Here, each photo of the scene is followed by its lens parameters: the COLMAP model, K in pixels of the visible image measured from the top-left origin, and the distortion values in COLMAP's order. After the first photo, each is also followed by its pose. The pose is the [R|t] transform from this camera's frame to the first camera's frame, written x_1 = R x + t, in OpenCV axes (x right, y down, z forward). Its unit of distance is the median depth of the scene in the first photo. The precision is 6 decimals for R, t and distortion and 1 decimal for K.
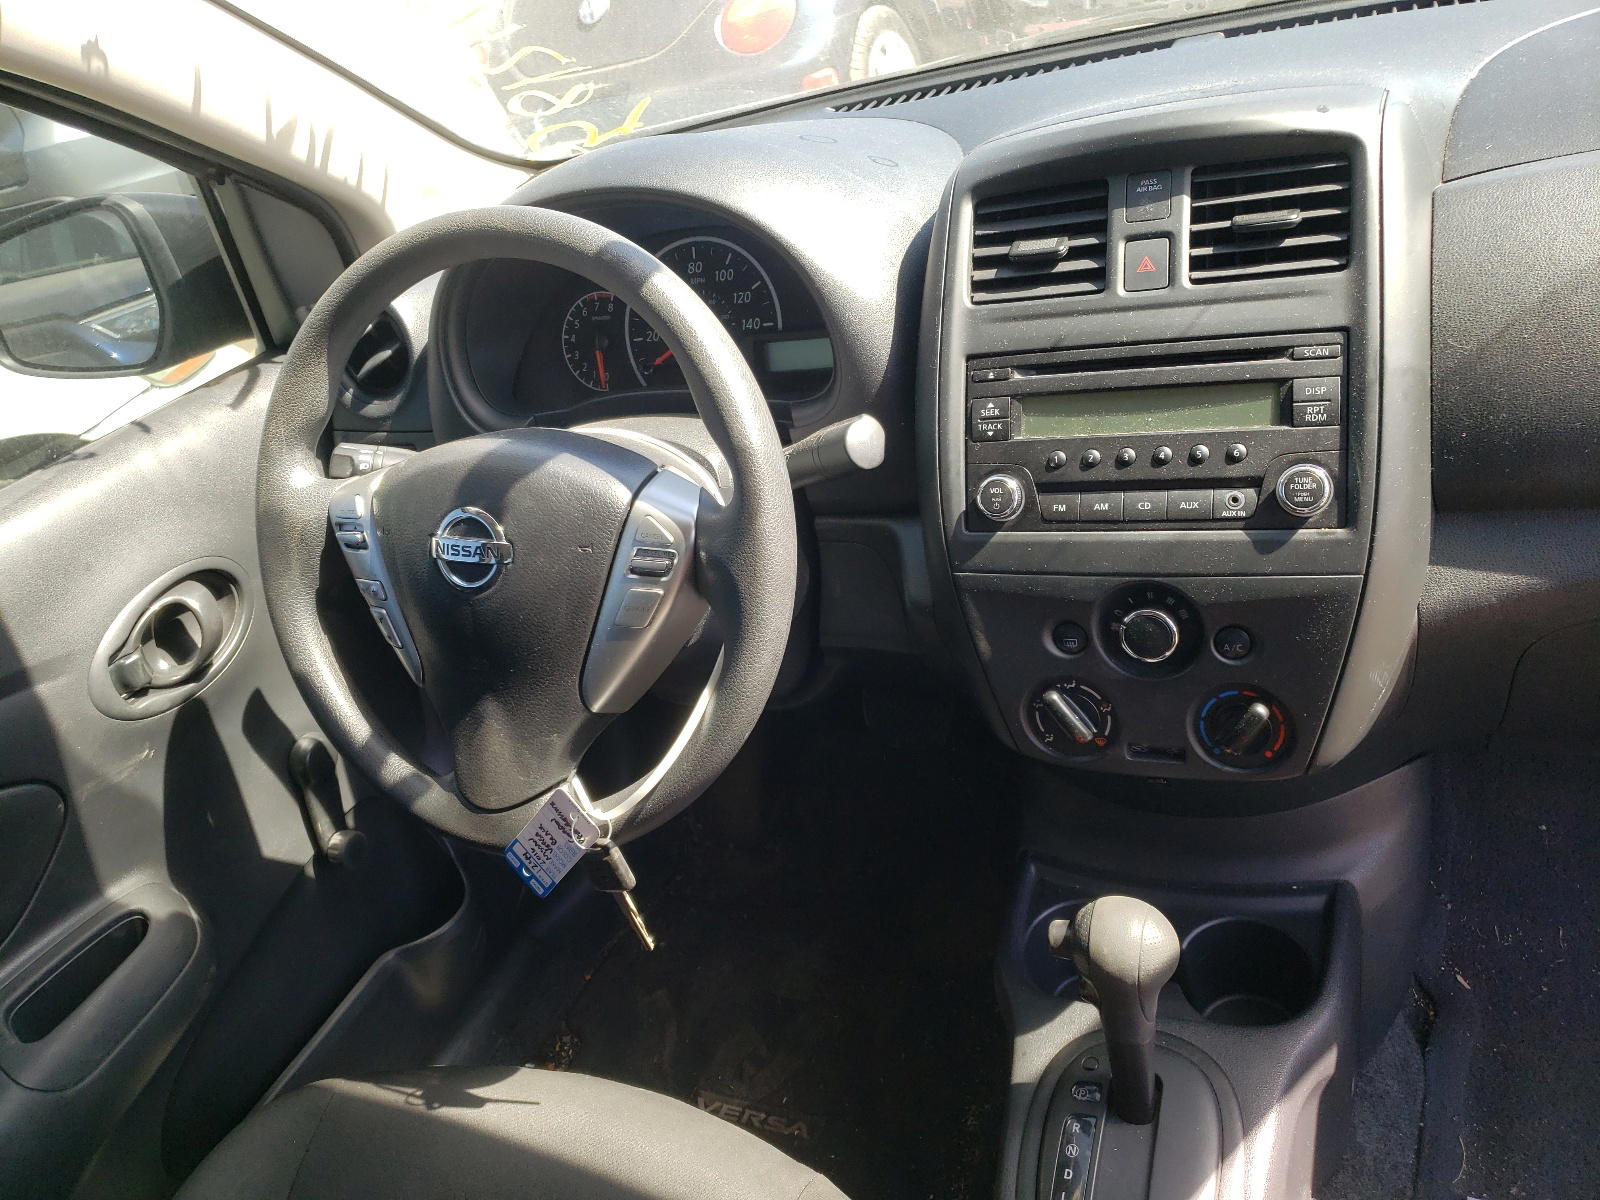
lens RADIAL K [[1190.8, 0, 800.0], [0, 1190.8, 600.0], [0, 0, 1]] dist [-0.005429, -0.003226]
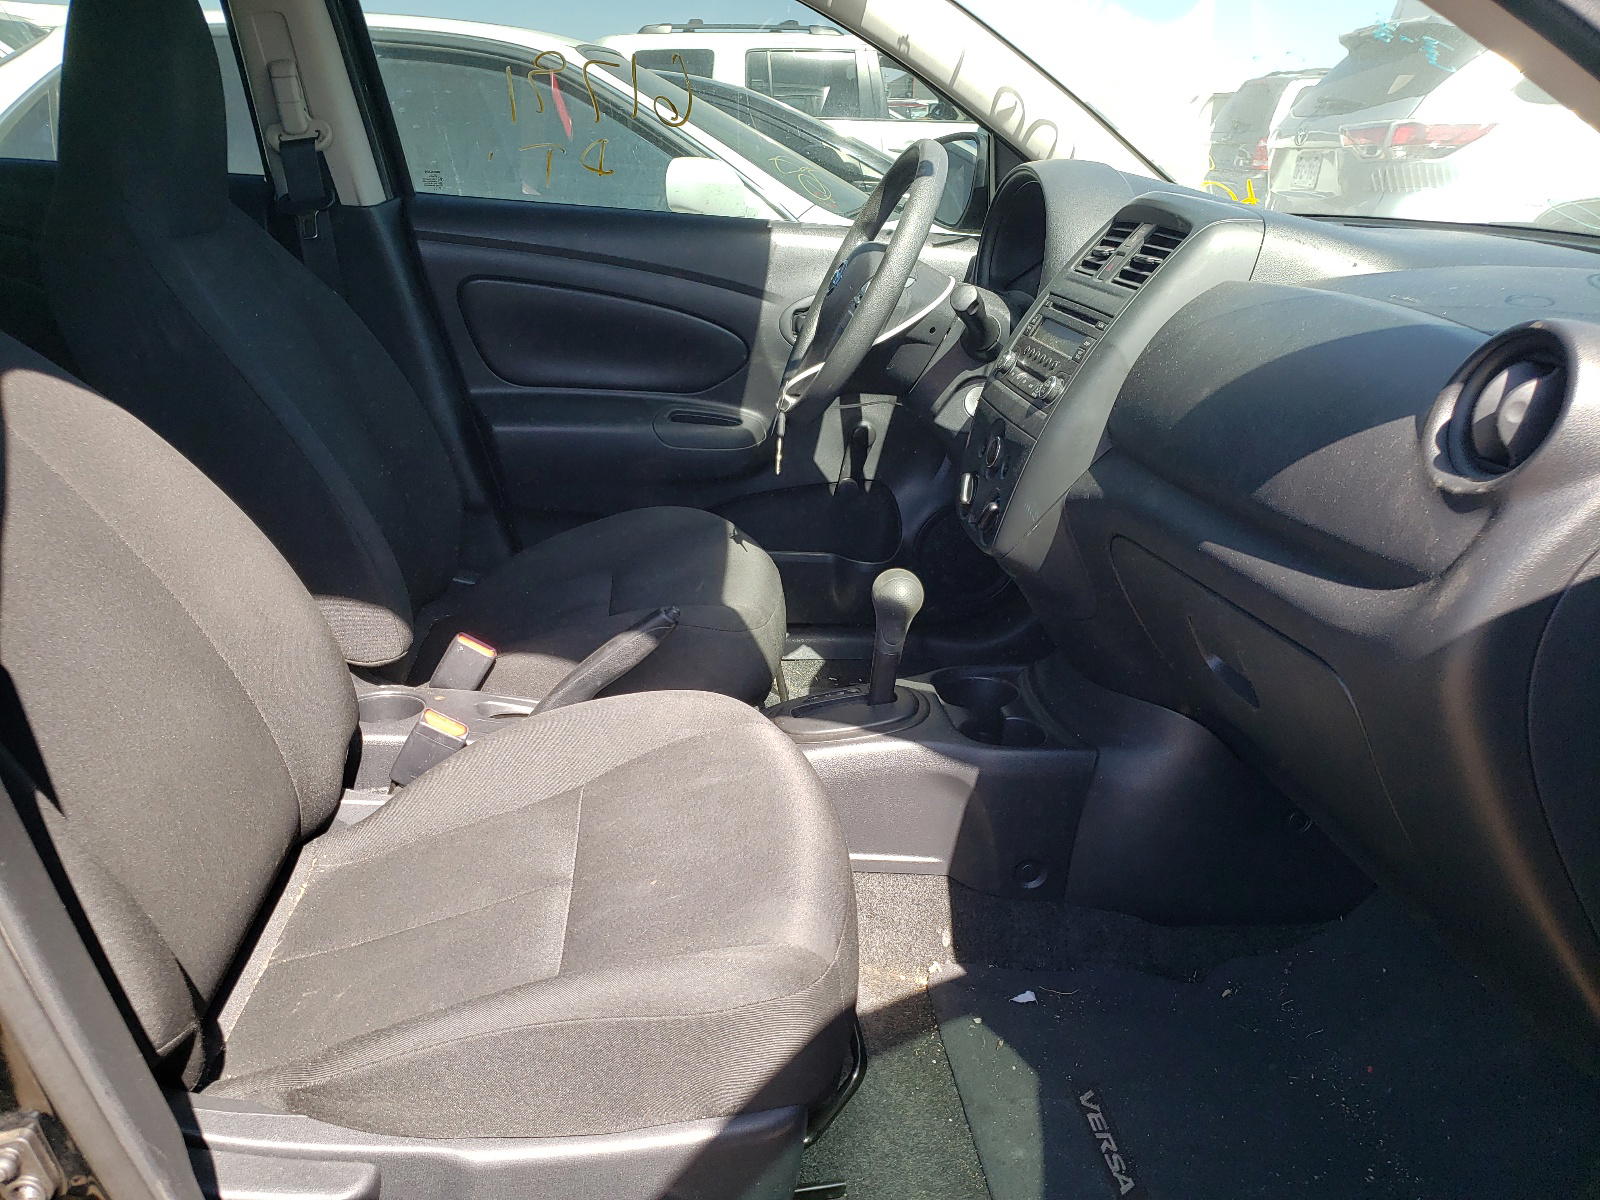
lens RADIAL K [[1190.8, 0, 800.0], [0, 1190.8, 600.0], [0, 0, 1]] dist [-0.005429, -0.003226]
pose [[0.455663, 0.533196, -0.712793, 1.486252], [-0.574429, 0.787841, 0.222123, -0.022665], [0.680002, 0.308235, 0.665273, -0.296683]]
